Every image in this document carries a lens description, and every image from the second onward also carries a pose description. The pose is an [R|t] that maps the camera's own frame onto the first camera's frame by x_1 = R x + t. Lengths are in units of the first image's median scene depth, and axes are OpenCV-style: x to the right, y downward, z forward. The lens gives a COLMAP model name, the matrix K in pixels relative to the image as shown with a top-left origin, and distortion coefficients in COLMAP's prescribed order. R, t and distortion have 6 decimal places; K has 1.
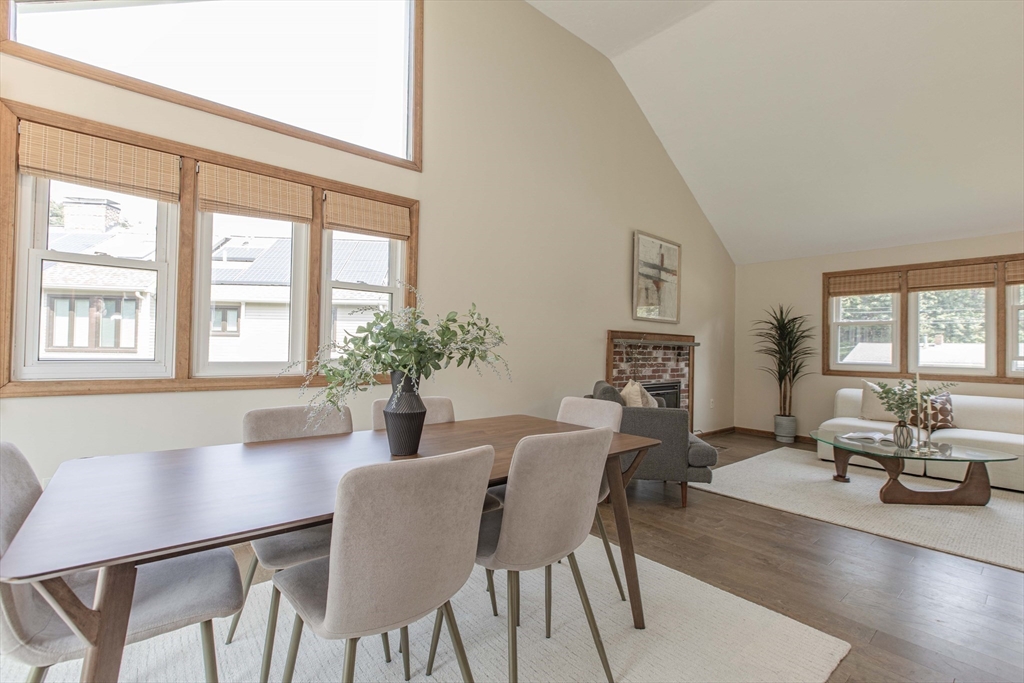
lens RADIAL K [[469.5, 0, 507.8], [0, 469.5, 341.1], [0, 0, 1]] dist [0.001339, -0.000286]
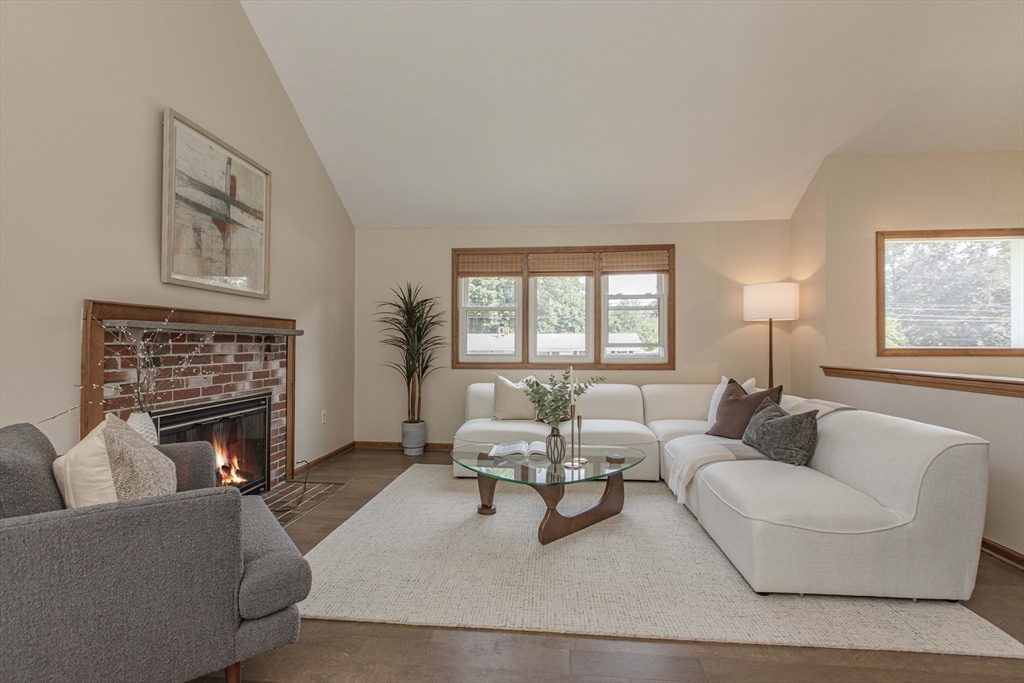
lens RADIAL K [[469.5, 0, 510.3], [0, 469.5, 337.9], [0, 0, 1]] dist [0.001339, -0.000286]
pose [[0.721869, -0.008392, 0.691979, 0.171740], [0.000212, 0.999929, 0.011906, 0.006958], [-0.692030, -0.008448, 0.721819, 0.340187]]
